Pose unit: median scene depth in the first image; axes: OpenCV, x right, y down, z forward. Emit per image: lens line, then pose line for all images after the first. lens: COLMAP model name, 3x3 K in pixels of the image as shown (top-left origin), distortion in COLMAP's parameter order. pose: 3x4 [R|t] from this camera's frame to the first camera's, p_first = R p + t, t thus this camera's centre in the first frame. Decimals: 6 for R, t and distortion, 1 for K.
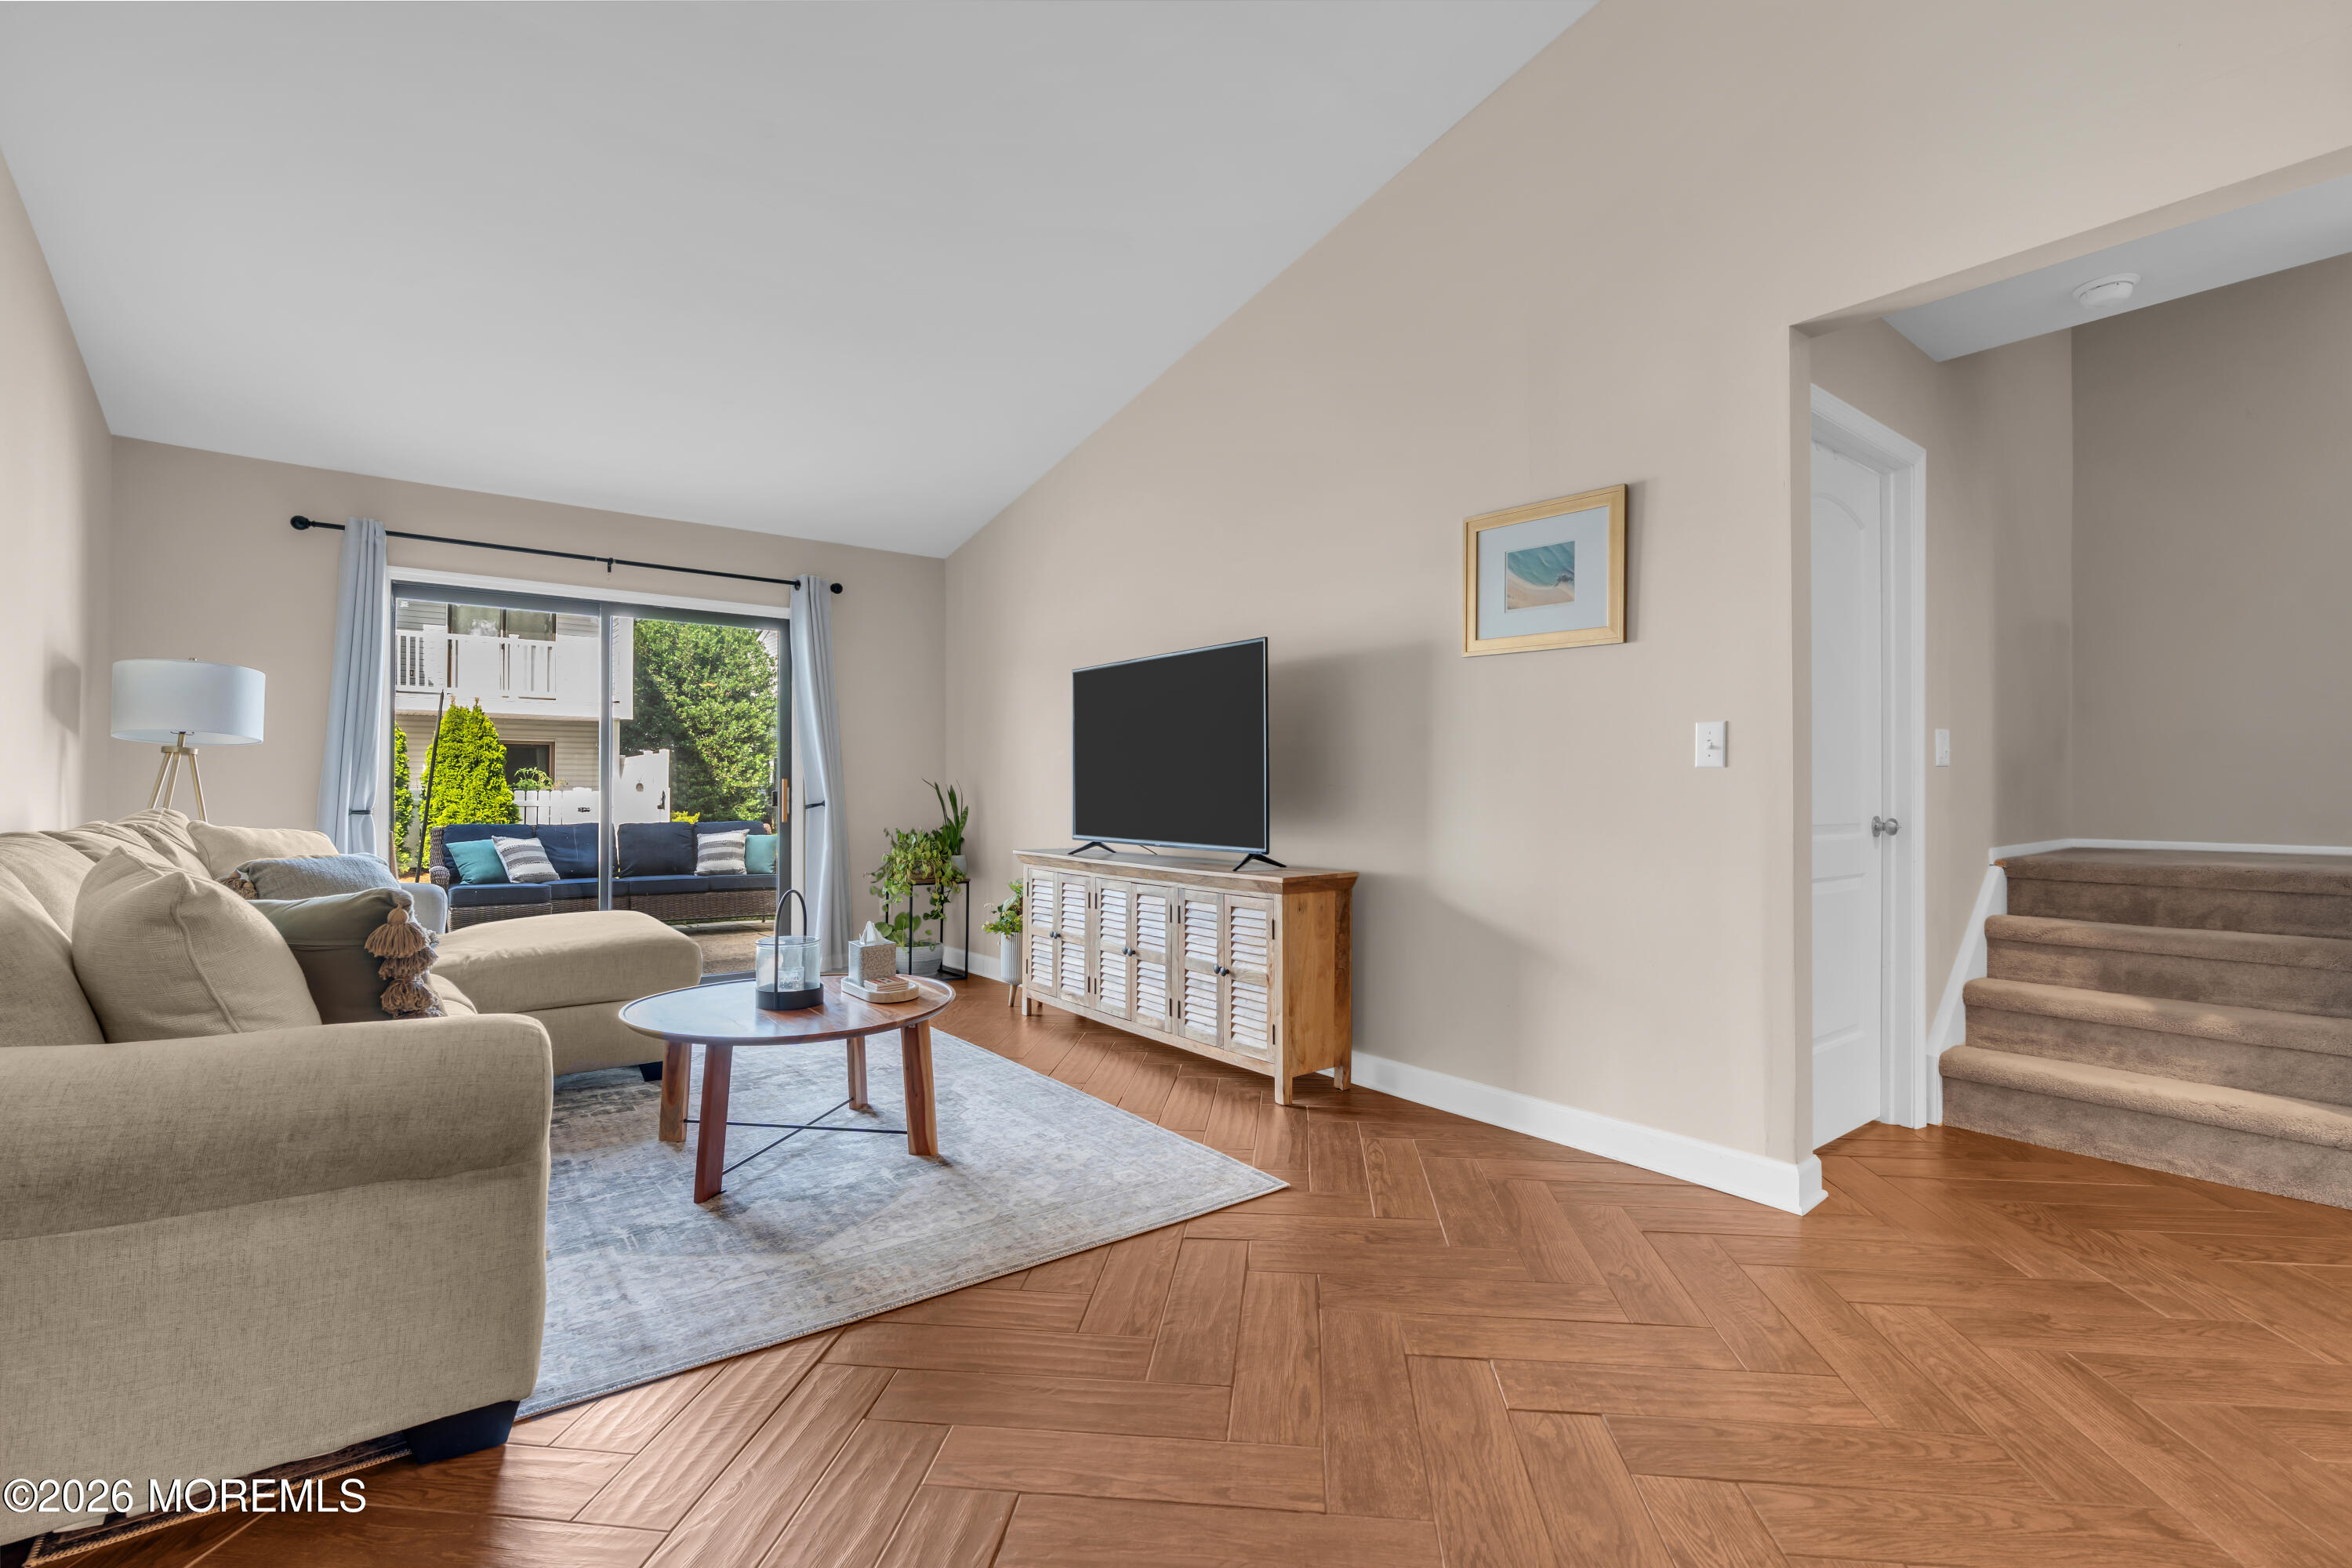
lens RADIAL K [[1054.6, 0, 1176.0], [0, 1054.6, 784.0], [0, 0, 1]] dist [-0.007245, 0.001004]
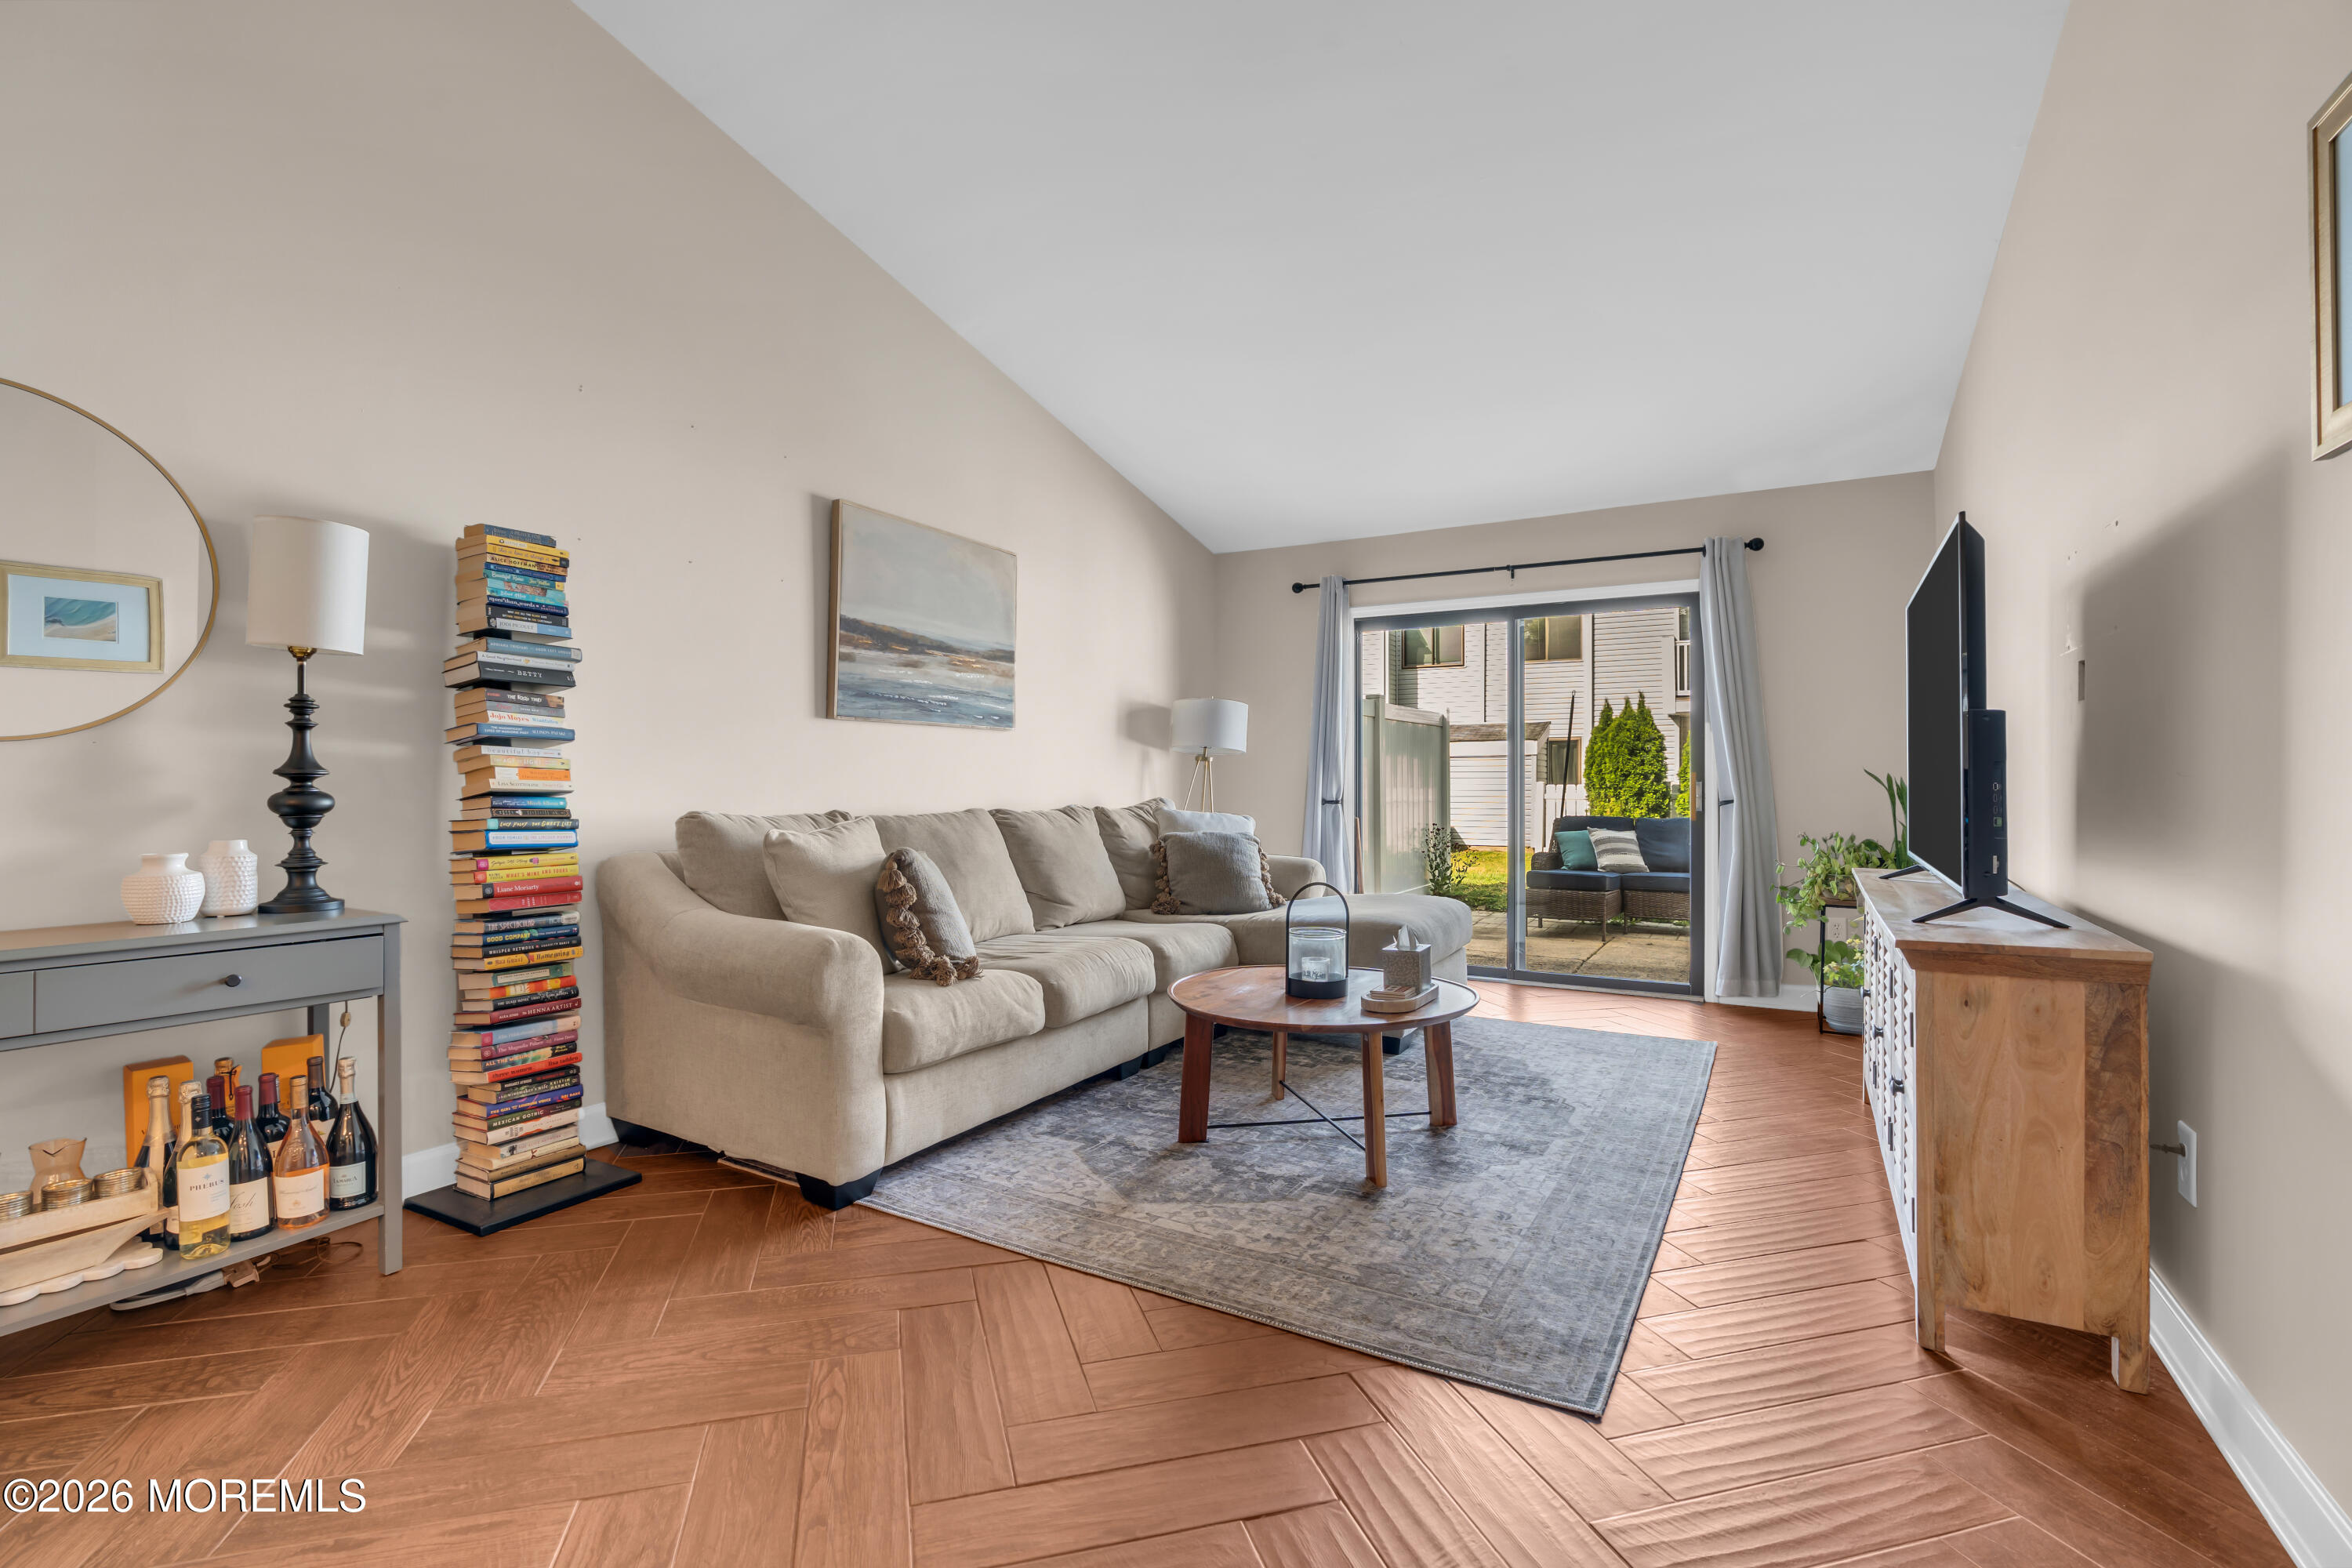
lens RADIAL K [[1057.0, 0, 1176.0], [0, 1057.0, 784.0], [0, 0, 1]] dist [-0.013155, 0.000463]
pose [[0.379786, -0.001690, -0.925073, 0.521705], [0.005447, 0.999985, 0.000409, 0.004427], [0.925058, -0.005194, 0.379790, 0.474462]]
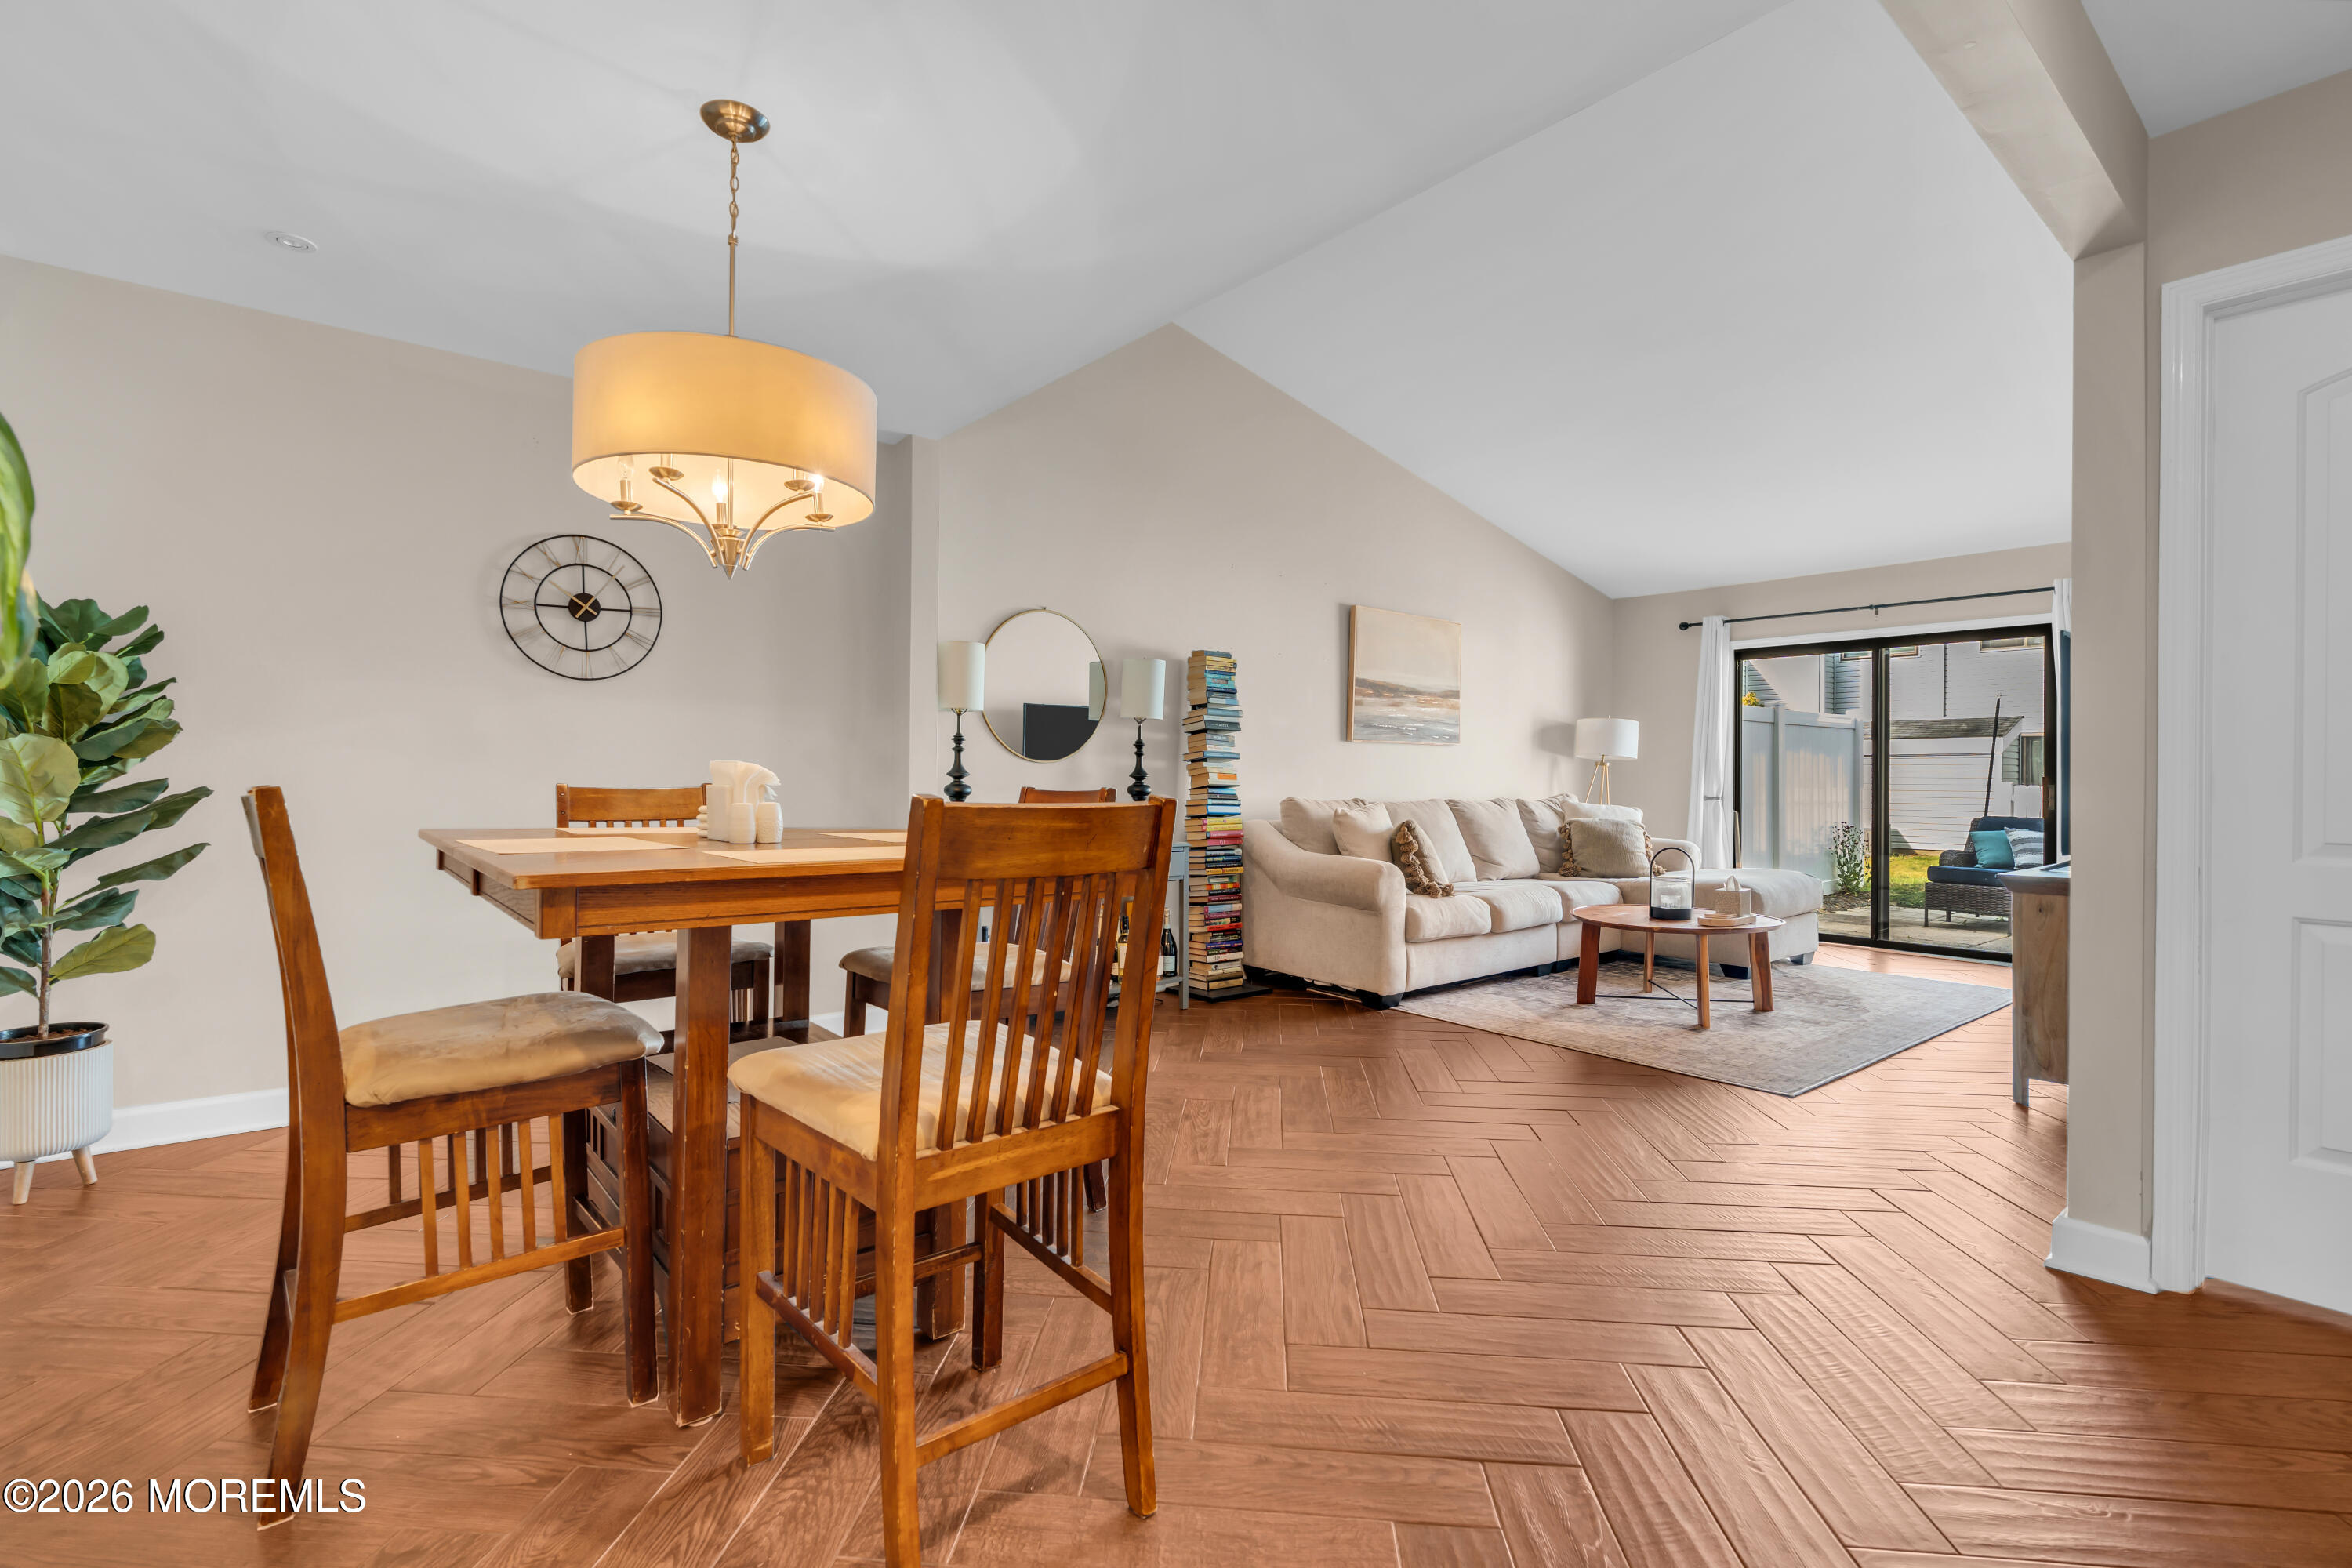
lens RADIAL K [[1074.0, 0, 1170.4], [0, 1074.0, 775.6], [0, 0, 1]] dist [-0.014586, 0.000160]
pose [[0.021411, -0.004044, -0.999763, 1.226957], [-0.001210, 0.999991, -0.004071, -0.000812], [0.999770, 0.001297, 0.021406, 0.195637]]
